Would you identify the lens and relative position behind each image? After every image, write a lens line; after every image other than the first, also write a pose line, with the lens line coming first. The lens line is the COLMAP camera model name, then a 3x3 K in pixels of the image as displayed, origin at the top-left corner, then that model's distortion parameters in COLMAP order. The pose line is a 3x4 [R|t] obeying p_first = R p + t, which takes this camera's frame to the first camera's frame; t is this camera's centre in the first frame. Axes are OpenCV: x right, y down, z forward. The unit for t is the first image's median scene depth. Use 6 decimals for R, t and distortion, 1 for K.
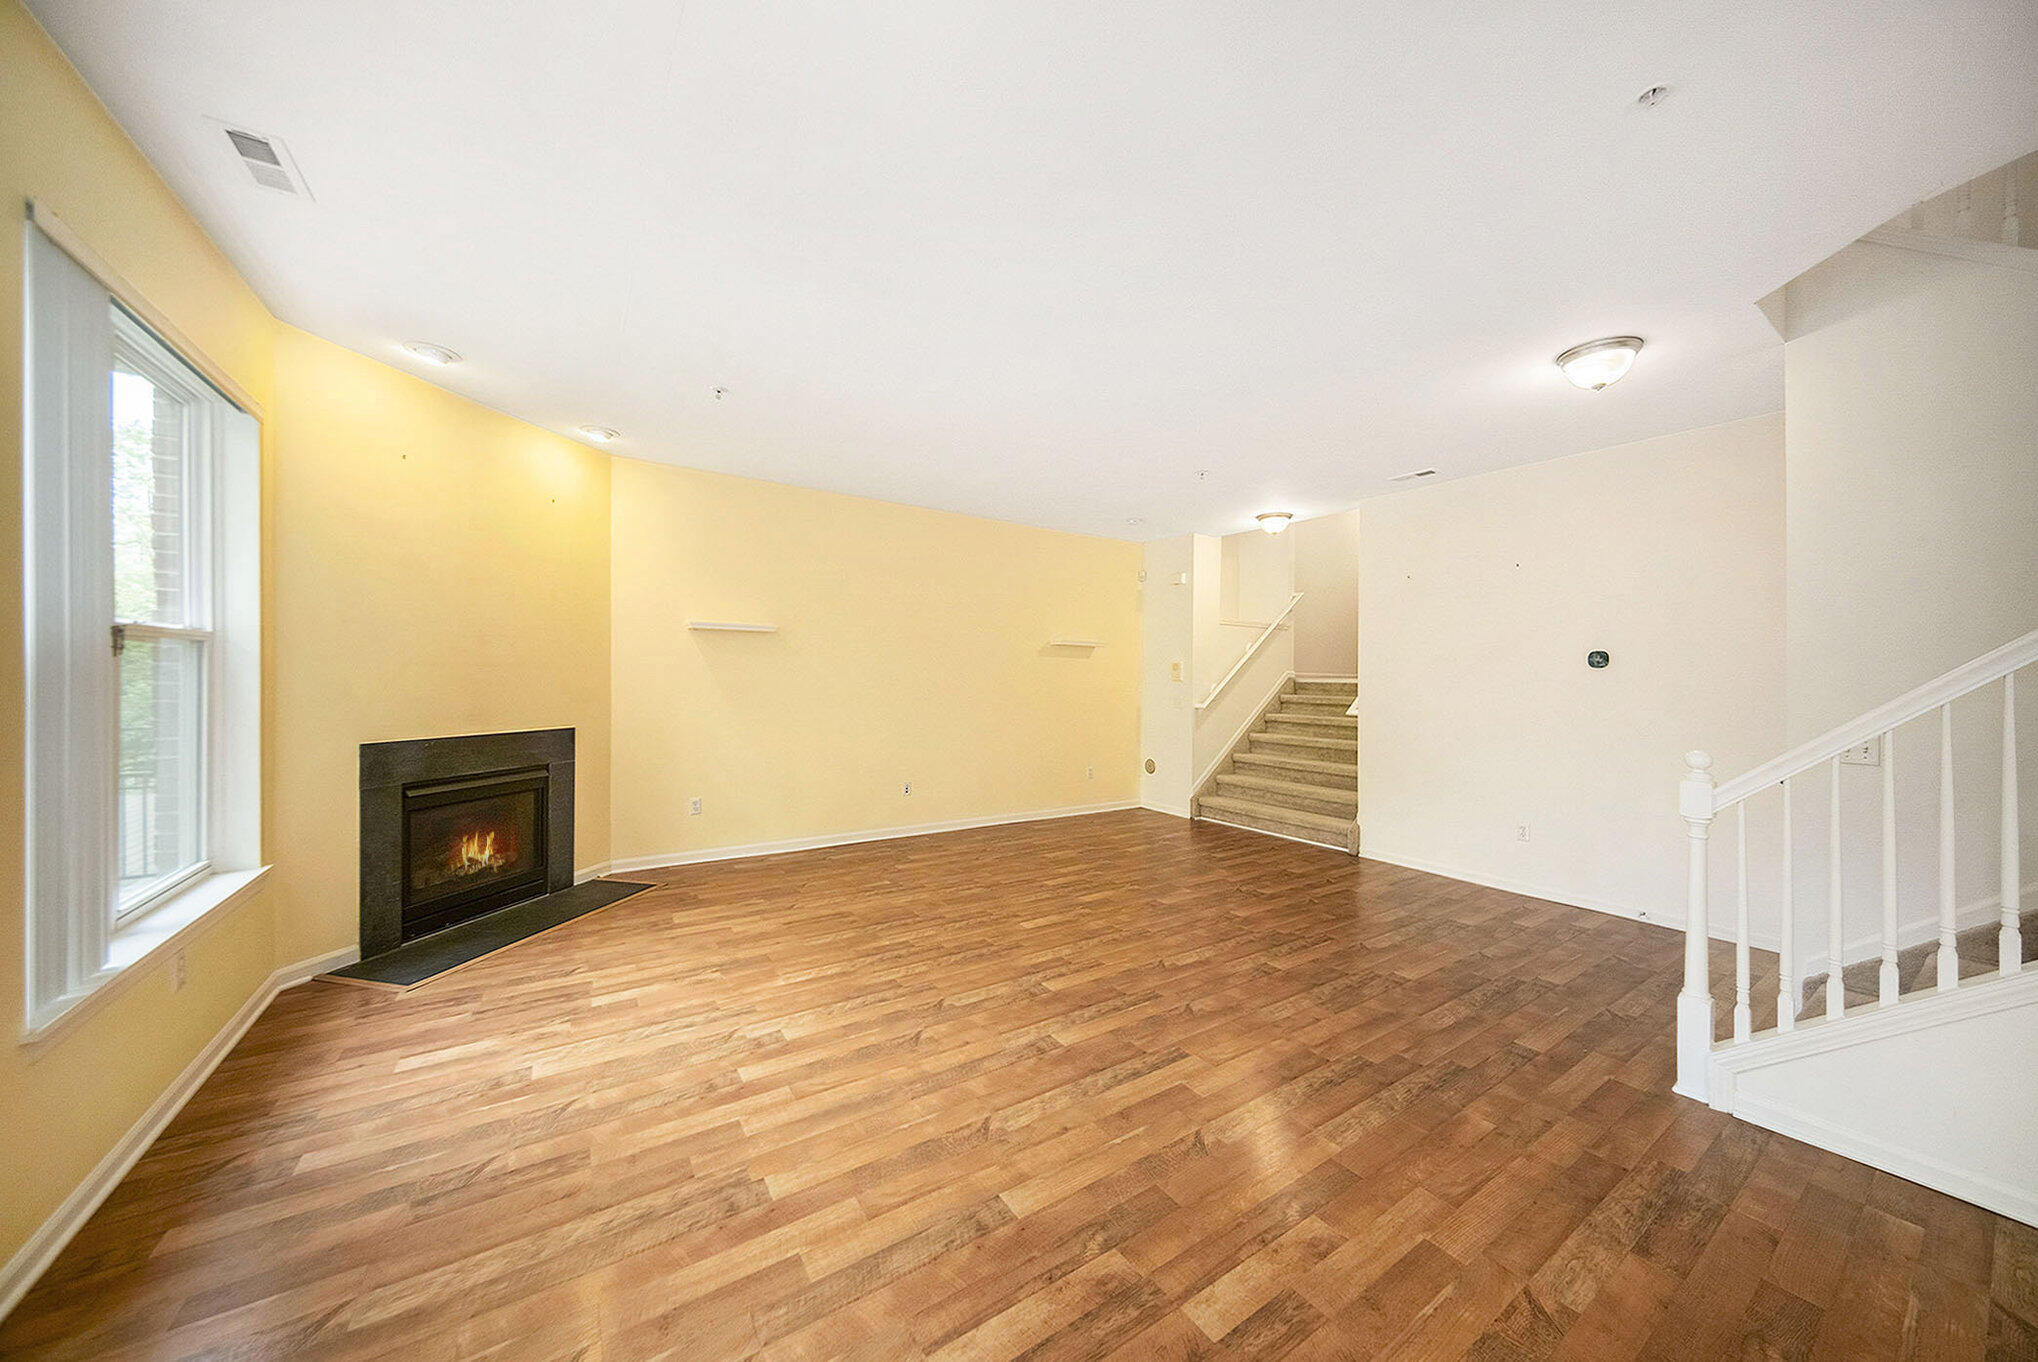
lens RADIAL K [[695.7, 0, 1020.3], [0, 695.7, 672.5], [0, 0, 1]] dist [0.000213, -0.001784]
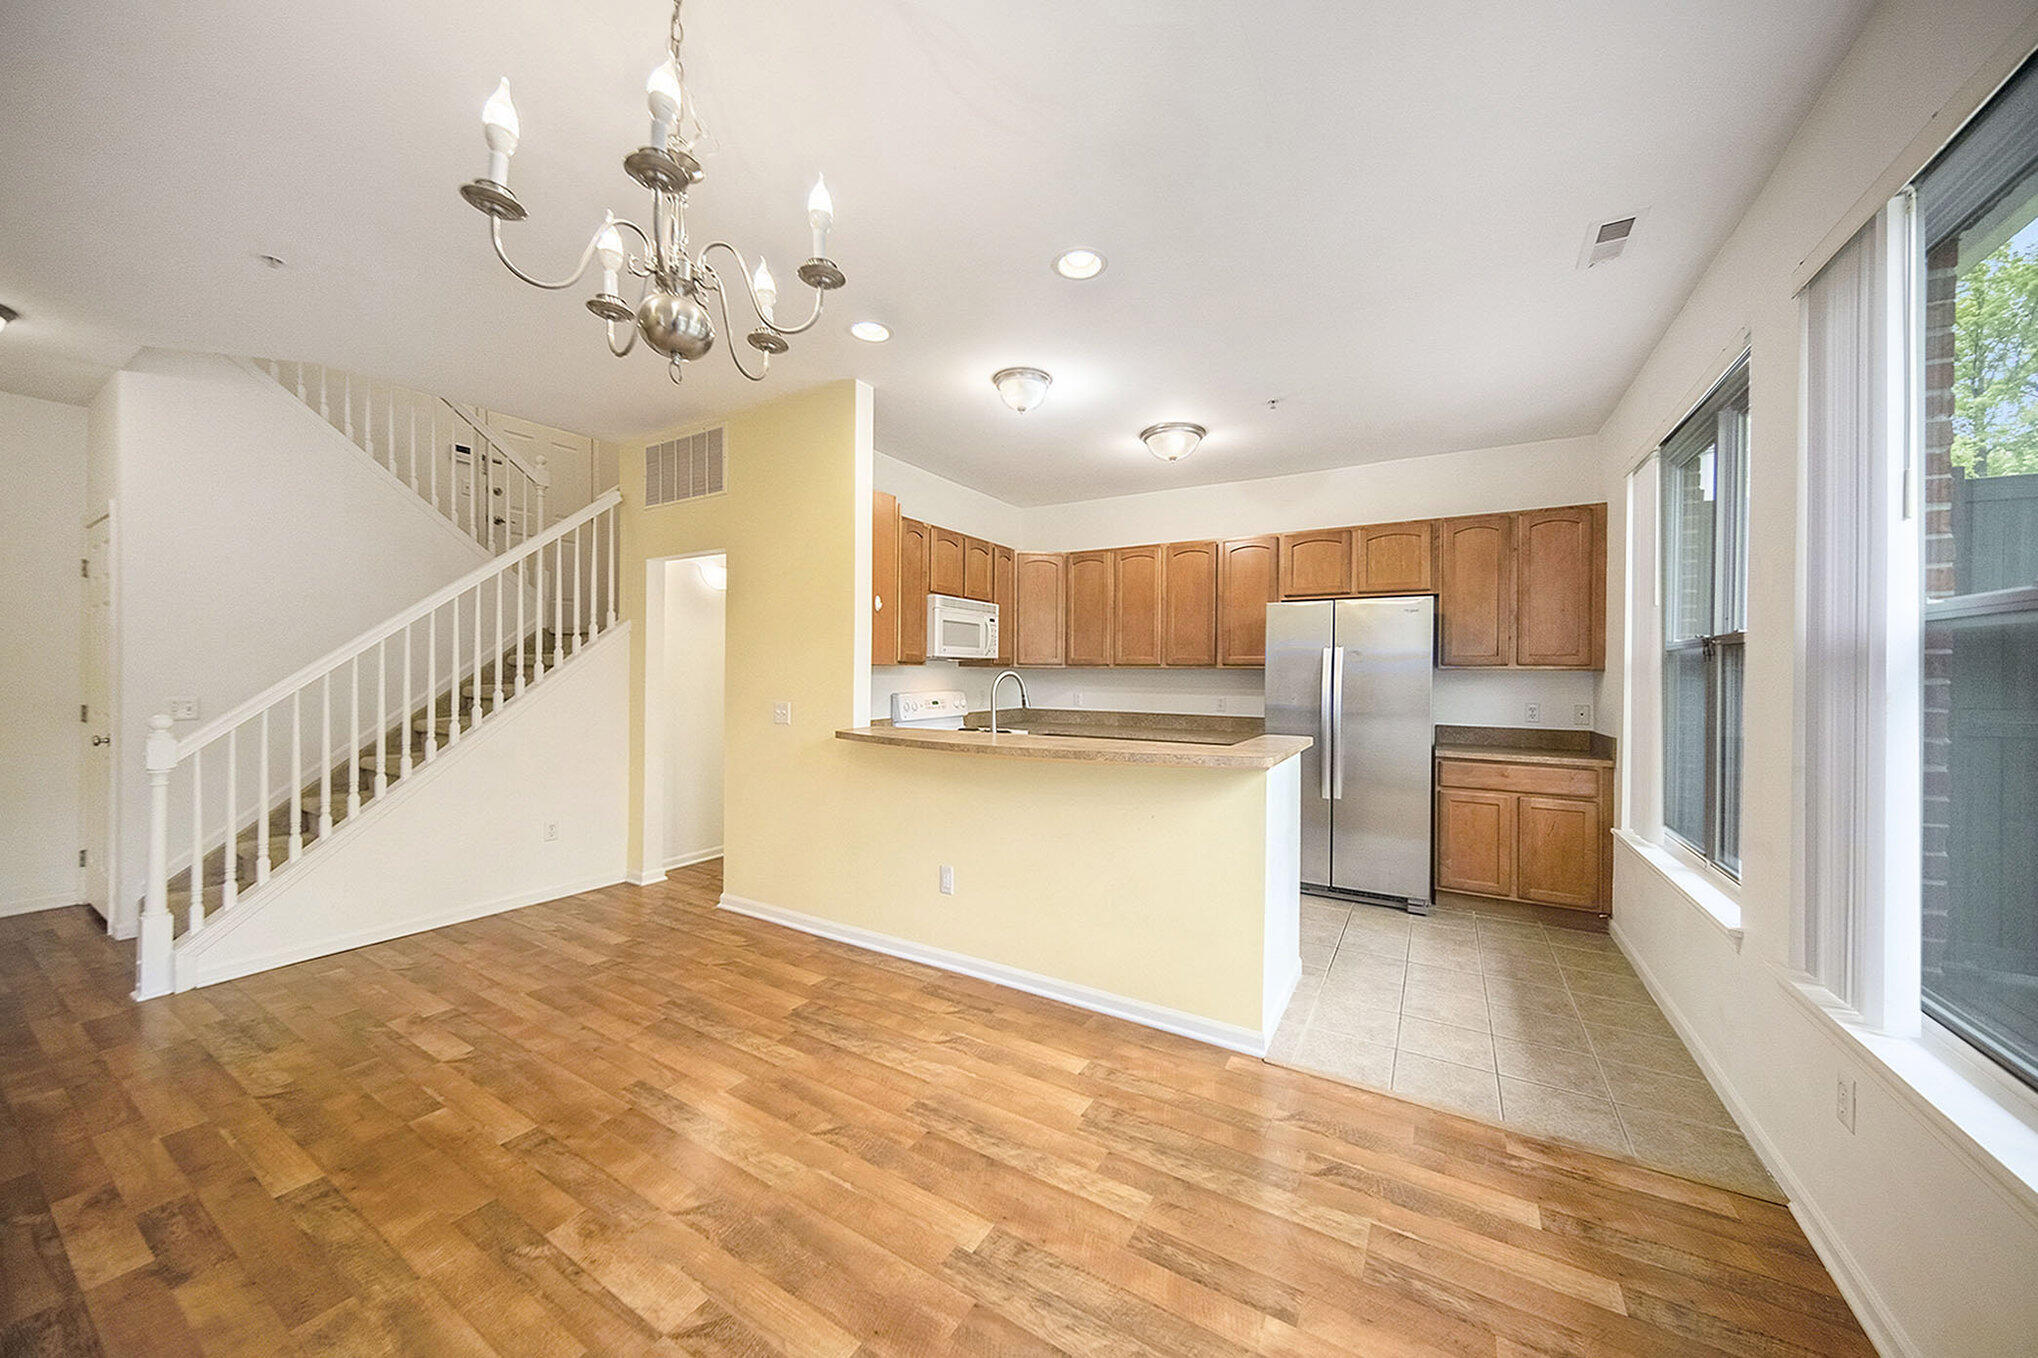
lens RADIAL K [[695.4, 0, 1039.1], [0, 695.4, 672.3], [0, 0, 1]] dist [0.003707, -0.000246]
pose [[-0.438289, -0.020064, 0.898610, -0.580420], [-0.021038, 0.999706, 0.012061, -0.008064], [-0.898588, -0.013619, -0.438582, 0.101536]]
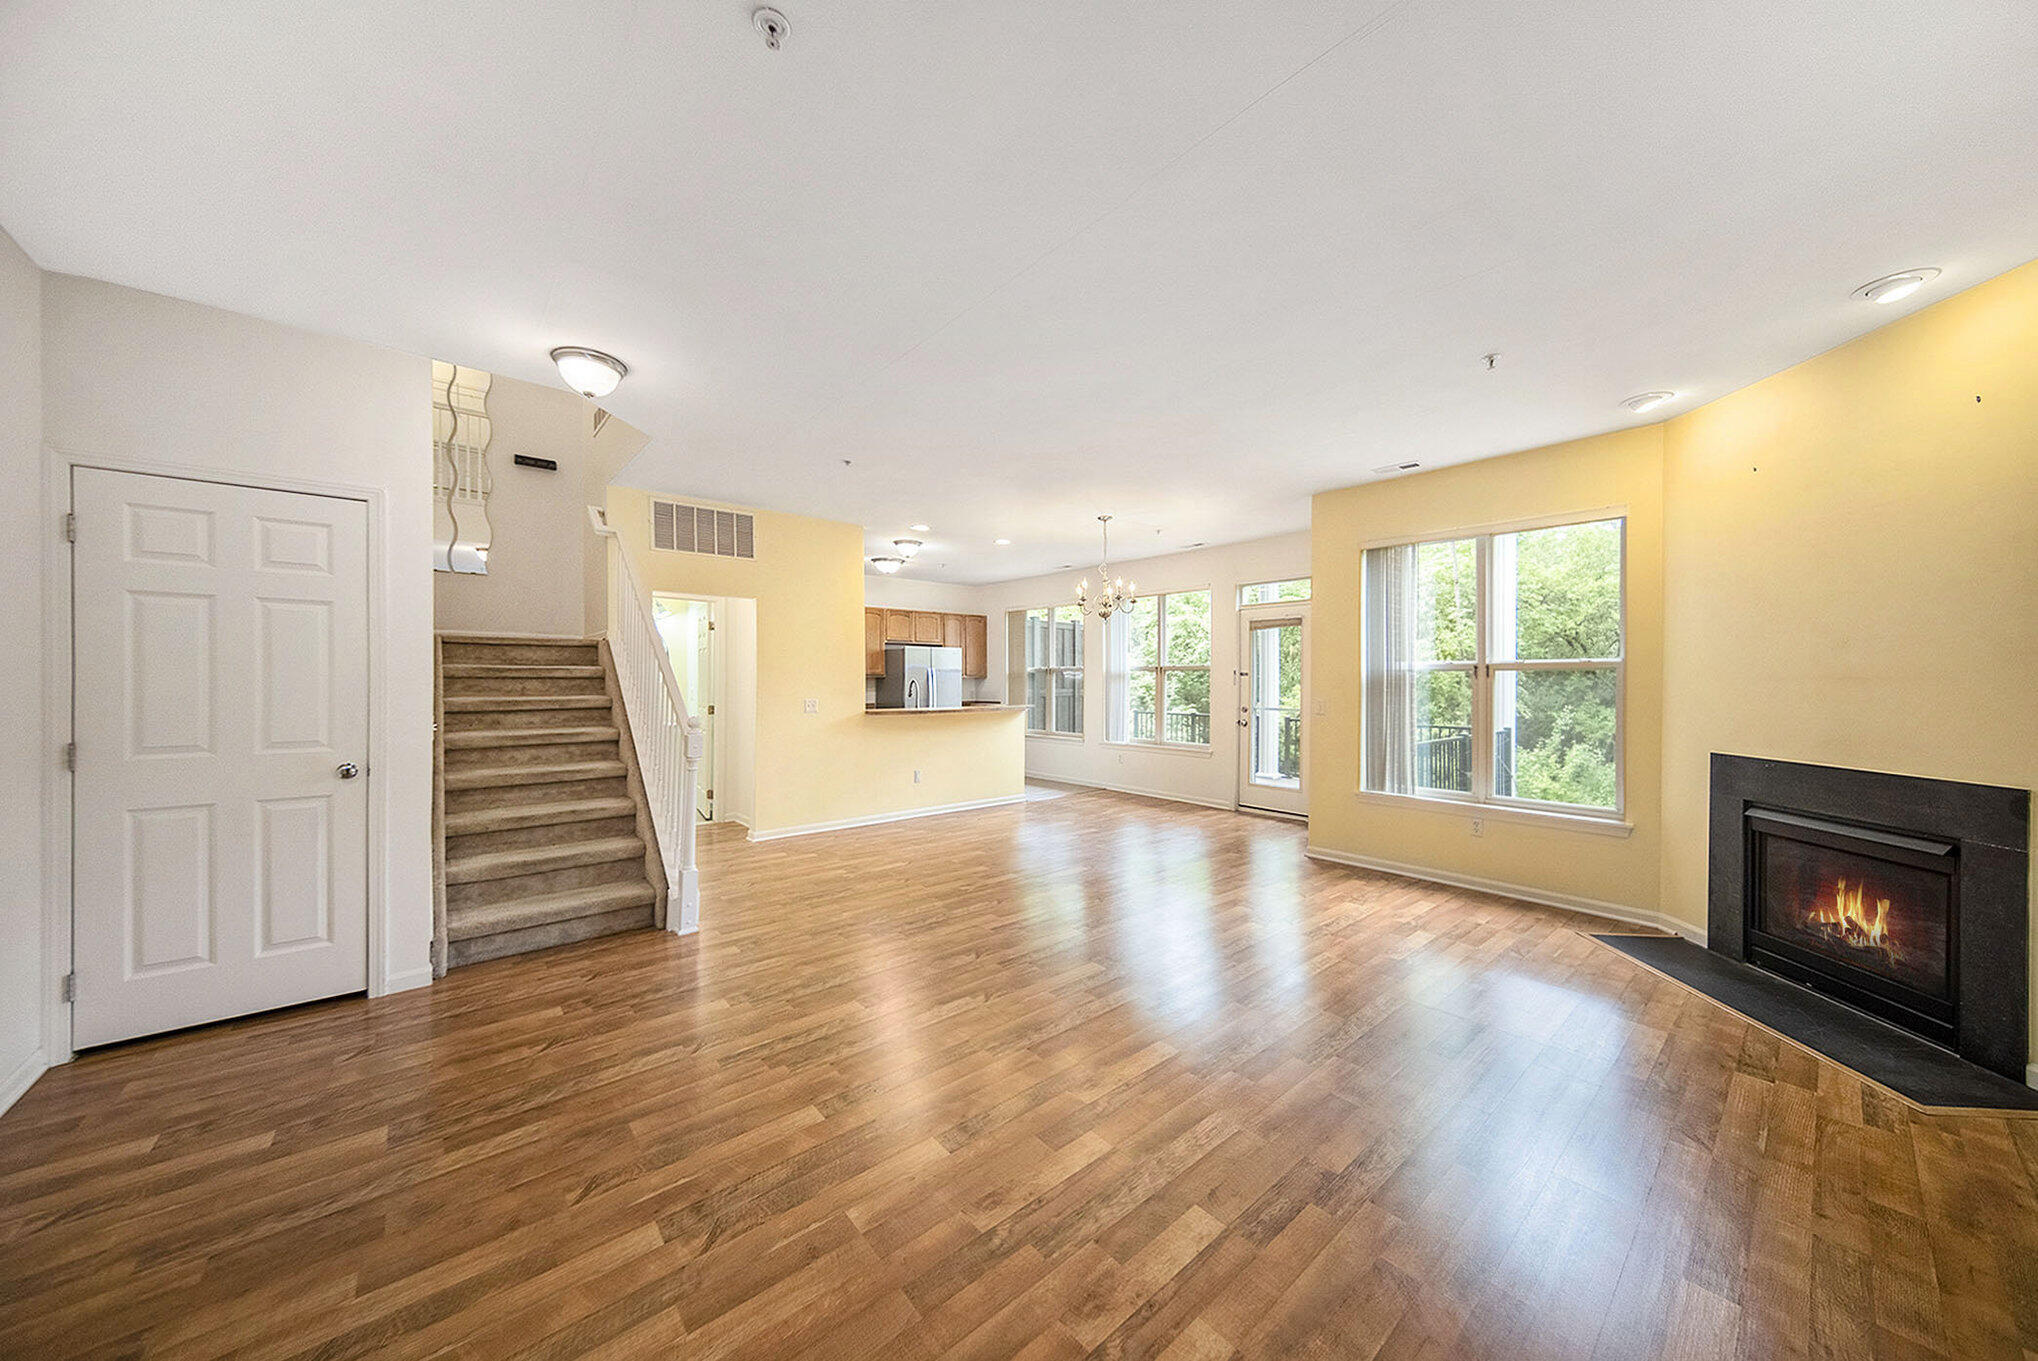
lens RADIAL K [[686.2, 0, 1035.4], [0, 686.2, 685.0], [0, 0, 1]] dist [-0.000181, -0.000056]
pose [[-0.991779, -0.016822, -0.126851, 0.264717], [-0.017390, 0.999843, 0.003368, 0.006031], [0.126775, 0.005546, -0.991916, 1.921950]]
